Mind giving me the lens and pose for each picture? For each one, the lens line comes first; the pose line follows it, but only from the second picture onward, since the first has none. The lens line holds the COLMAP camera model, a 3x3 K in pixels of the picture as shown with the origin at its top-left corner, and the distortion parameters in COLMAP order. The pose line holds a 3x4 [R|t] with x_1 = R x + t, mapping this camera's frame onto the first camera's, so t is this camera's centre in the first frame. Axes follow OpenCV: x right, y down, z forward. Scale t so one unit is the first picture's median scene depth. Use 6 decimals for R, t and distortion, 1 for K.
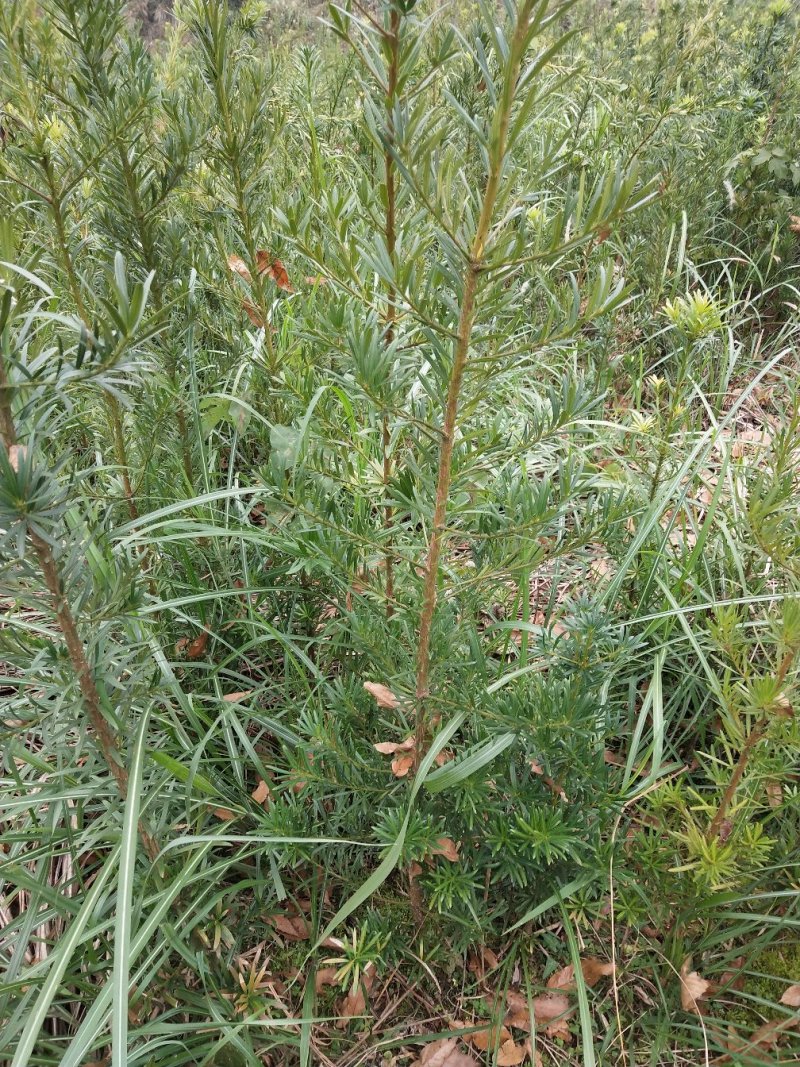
lens RADIAL K [[807.7, 0, 399.8], [0, 807.7, 549.2], [0, 0, 1]] dist [0.000095, -0.000184]
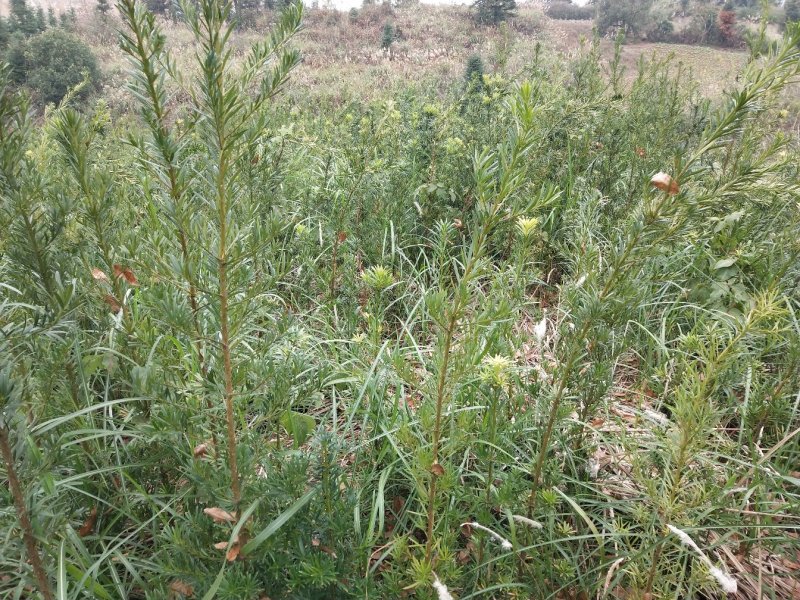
lens RADIAL K [[605.6, 0, 419.0], [0, 605.6, 320.9], [0, 0, 1]] dist [0.000095, -0.000184]
pose [[0.952365, -0.109845, 0.284492, 0.053317], [0.172406, 0.963424, -0.205159, 0.104886], [-0.251551, 0.244434, 0.936469, -0.294497]]
